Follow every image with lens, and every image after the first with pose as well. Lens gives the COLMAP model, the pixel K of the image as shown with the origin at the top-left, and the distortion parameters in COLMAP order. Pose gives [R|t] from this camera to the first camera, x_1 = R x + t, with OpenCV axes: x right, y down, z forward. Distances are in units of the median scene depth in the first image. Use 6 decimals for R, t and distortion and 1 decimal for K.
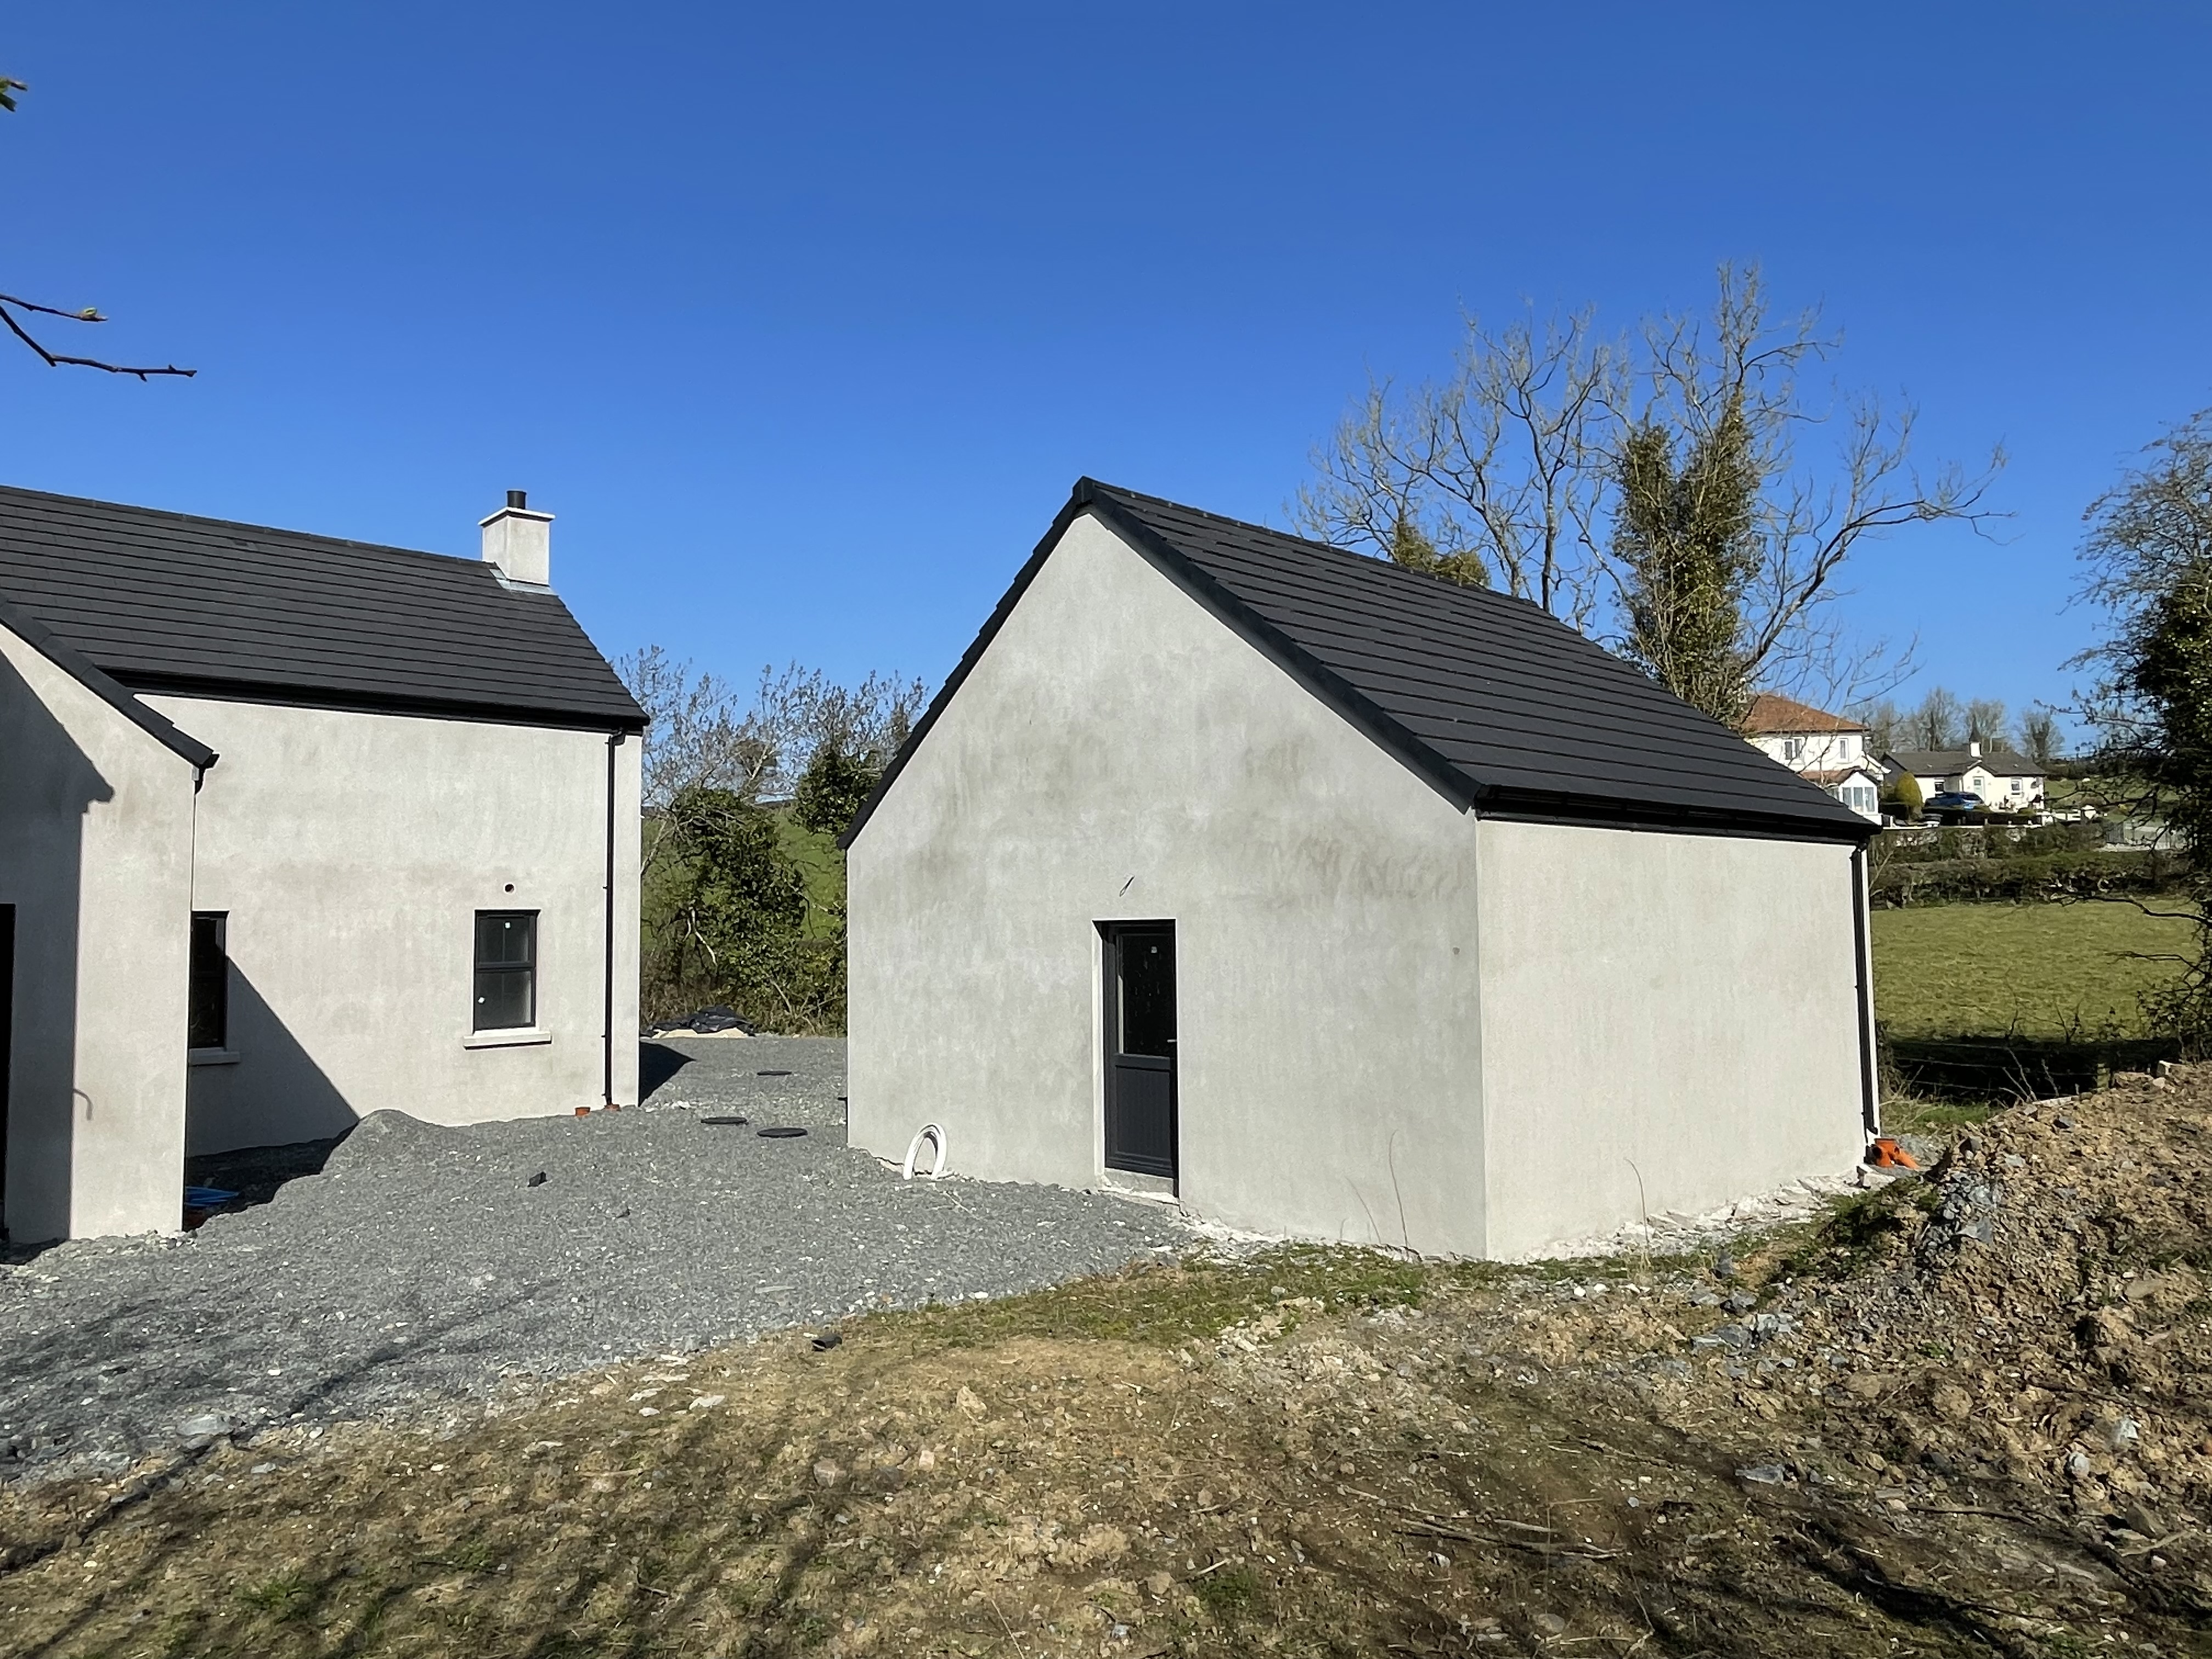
lens RADIAL K [[1431.5, 0, 1106.0], [0, 1431.5, 829.5], [0, 0, 1]] dist [-0.002557, -0.004082]
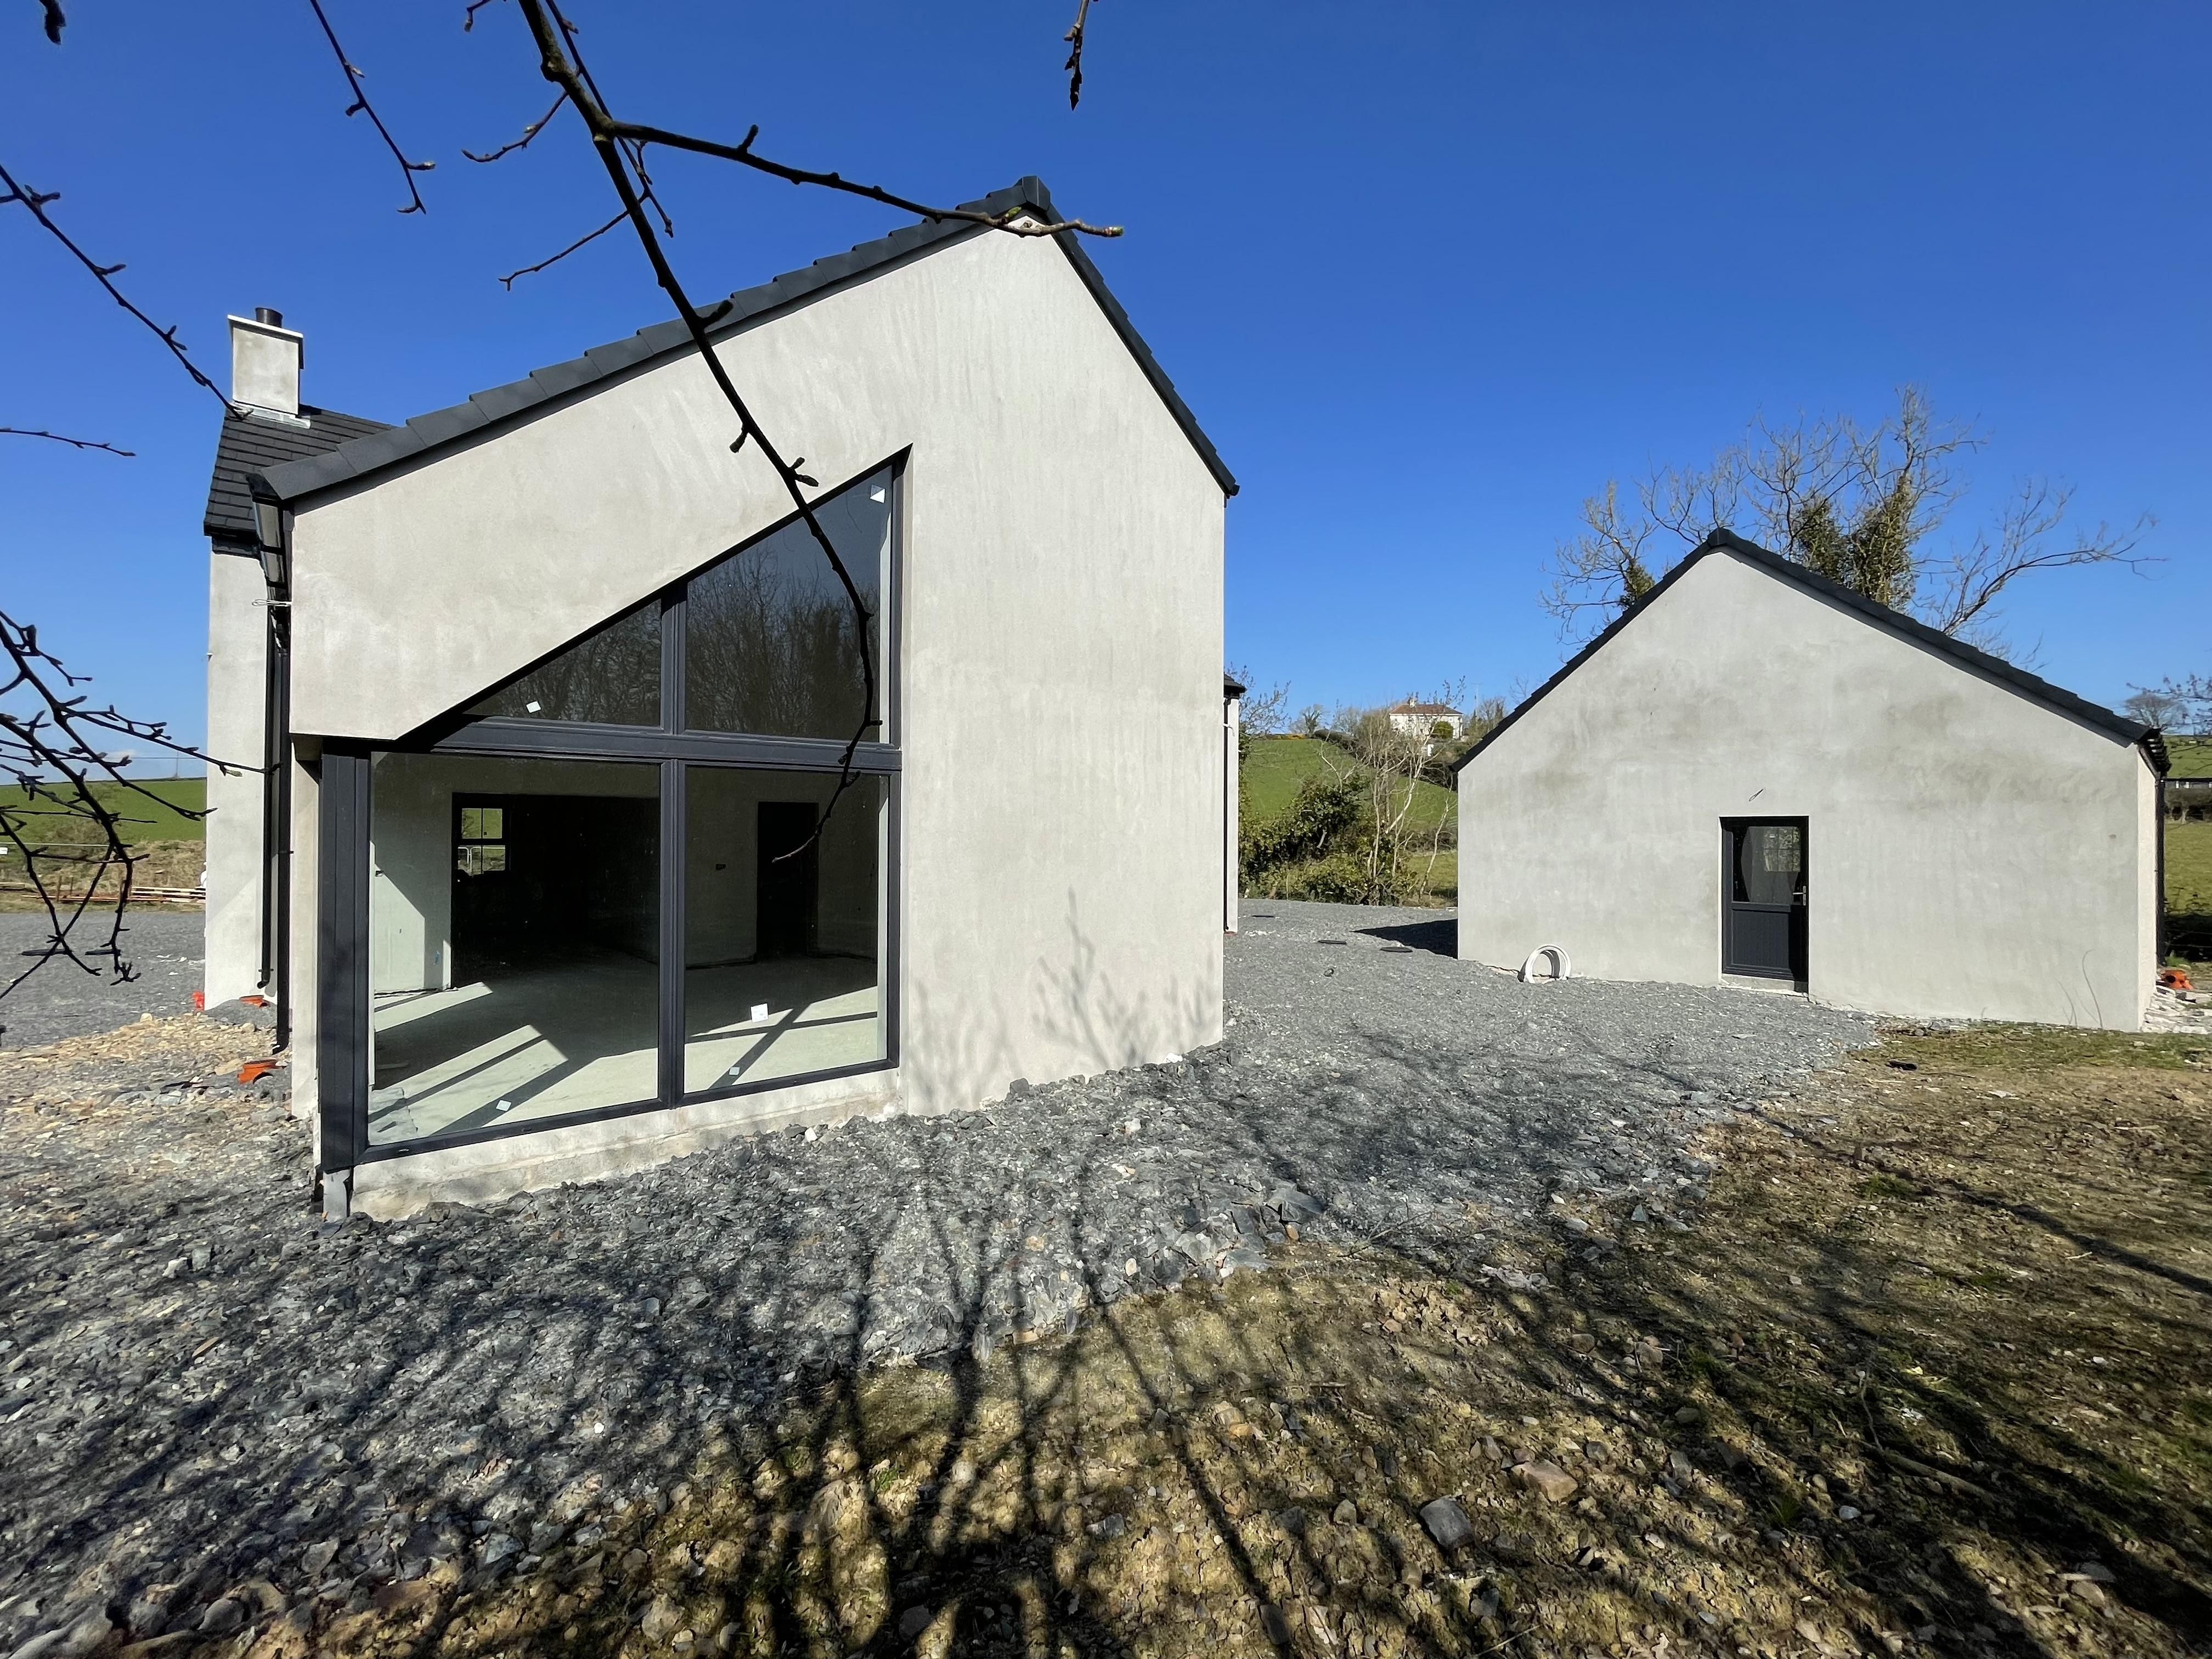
lens RADIAL K [[934.8, 0, 1106.0], [0, 934.8, 829.5], [0, 0, 1]] dist [-0.004061, -0.000187]
pose [[0.998576, 0.016980, -0.050571, -0.624543], [-0.013879, 0.998039, 0.061042, 0.024520], [0.051508, -0.060254, 0.996853, -0.049309]]
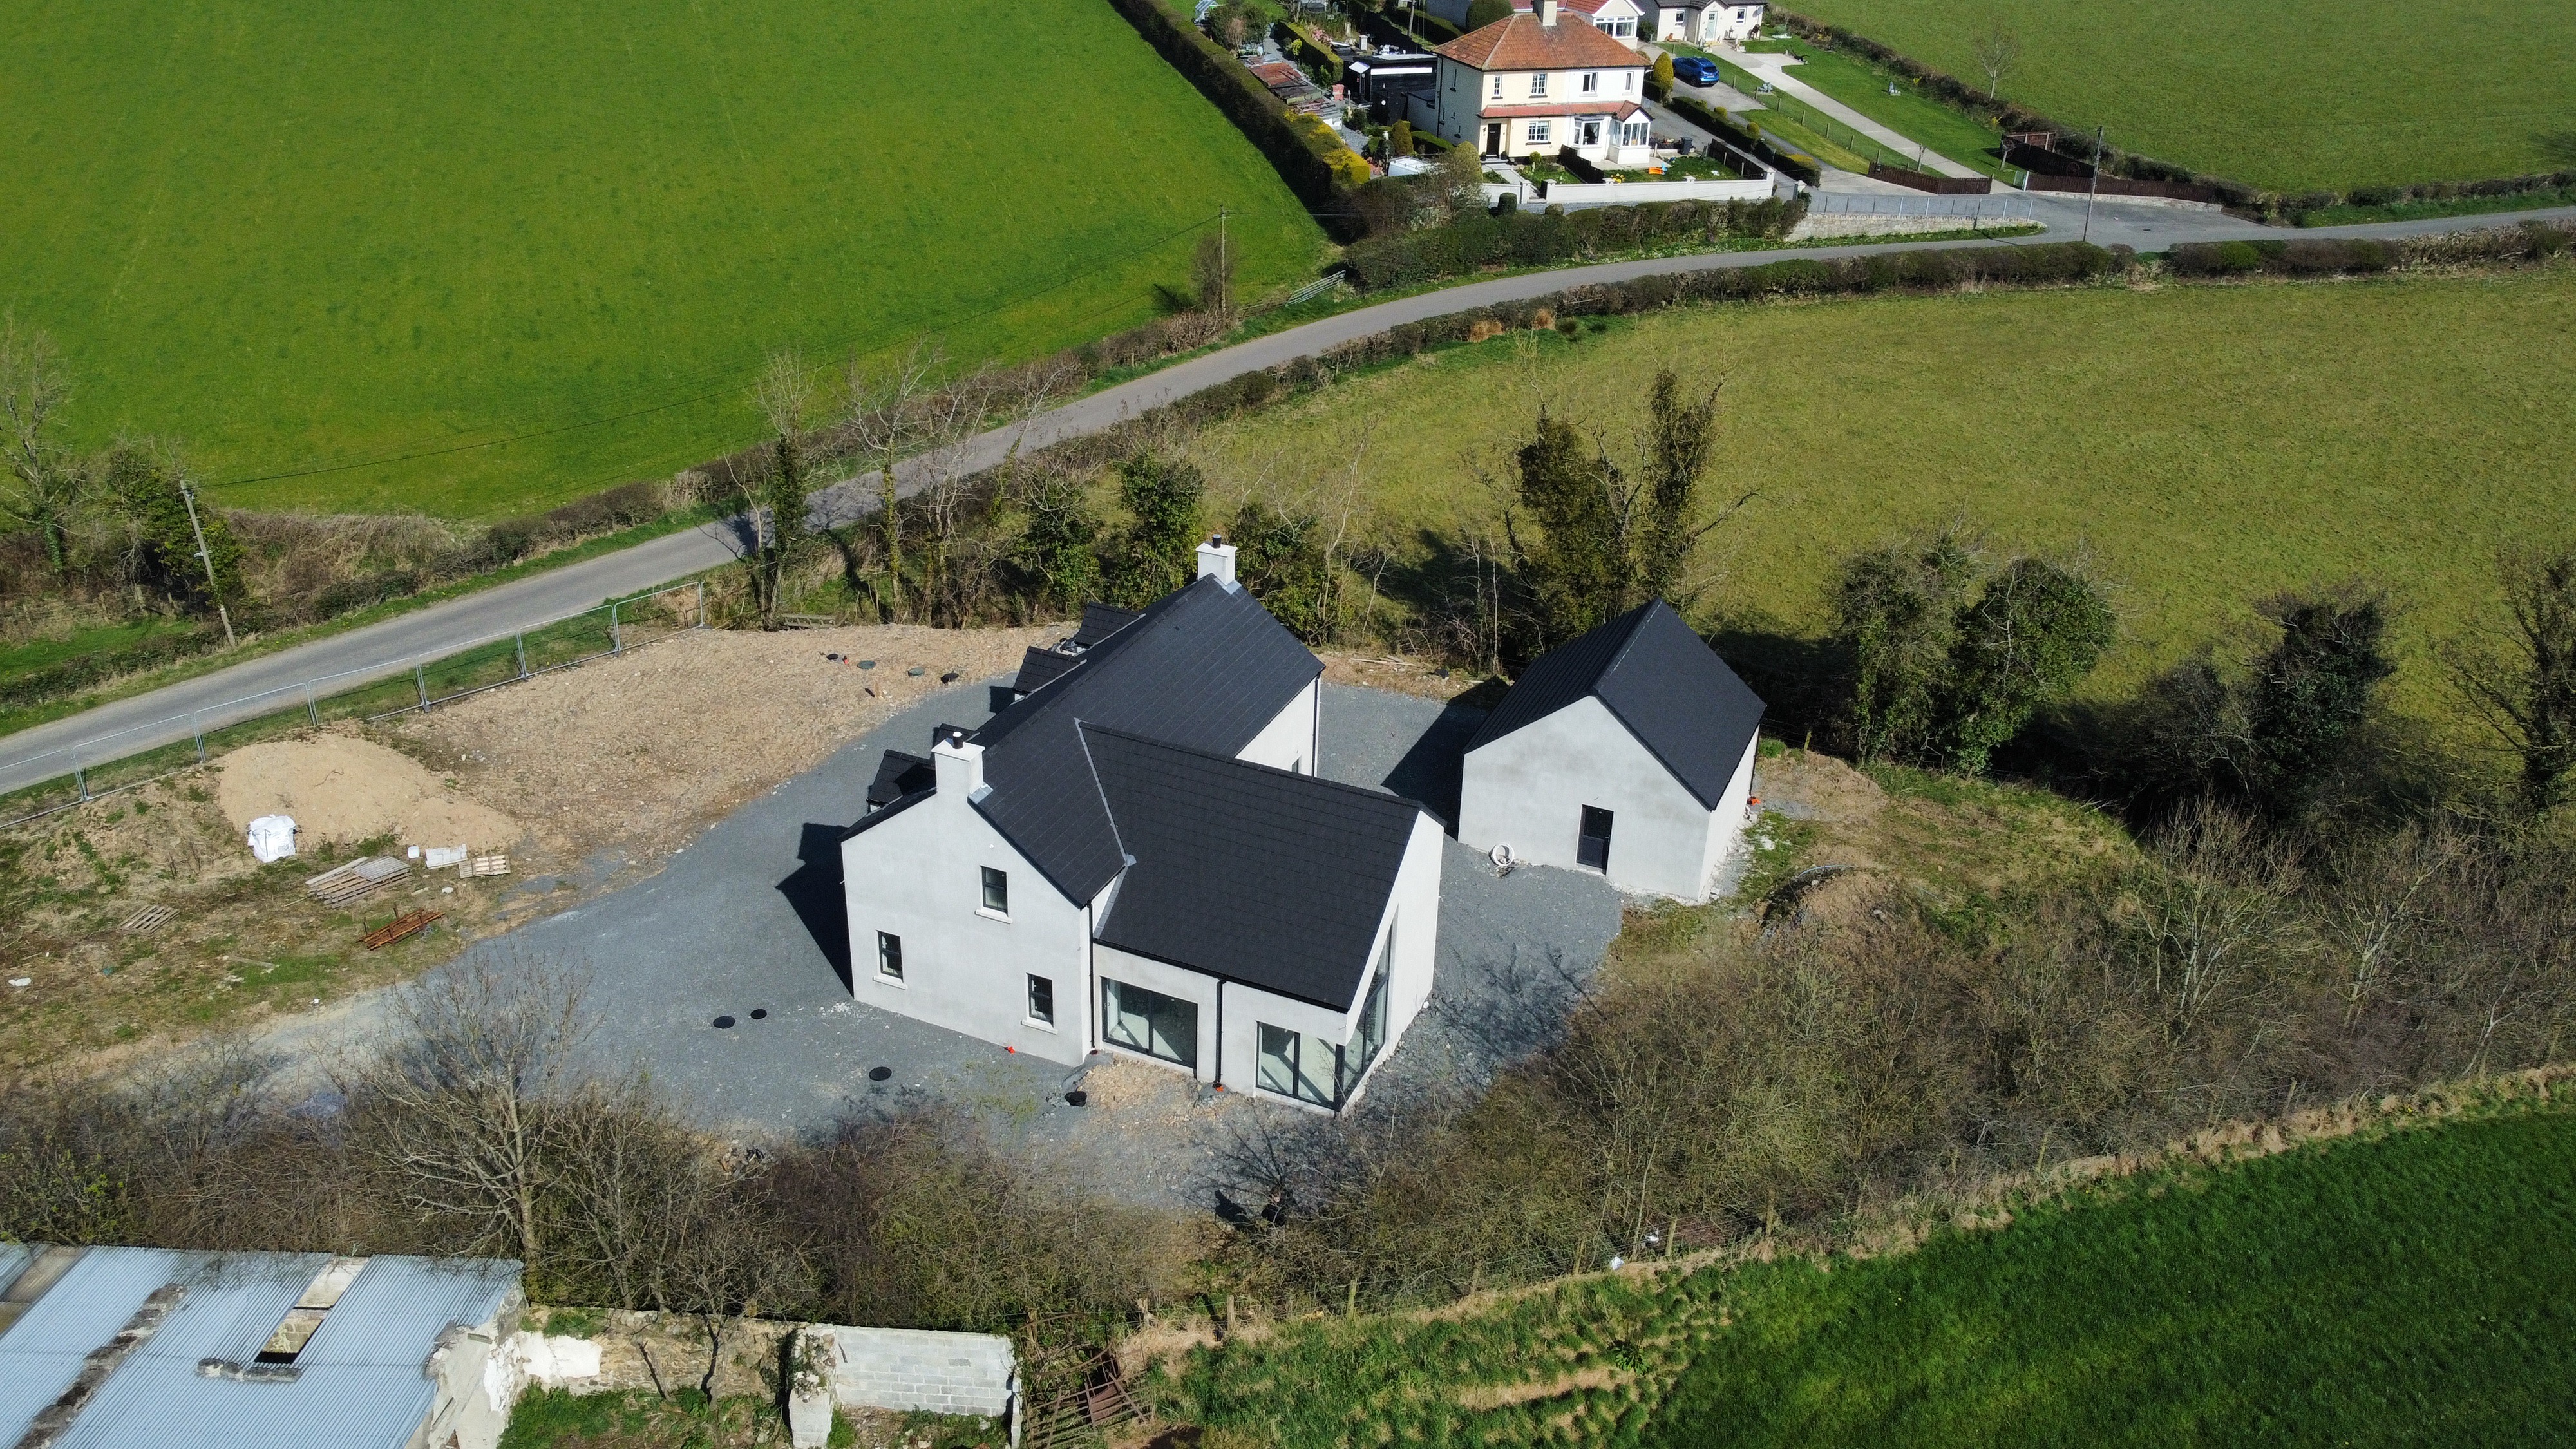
lens RADIAL K [[1952.4, 0, 1288.0], [0, 1952.4, 724.5], [0, 0, 1]] dist [0.000651, -0.001305]
pose [[0.922701, -0.144526, 0.357400, -2.331449], [-0.060639, 0.861120, 0.504773, -2.448706], [-0.380717, -0.487427, 0.785792, -2.357697]]
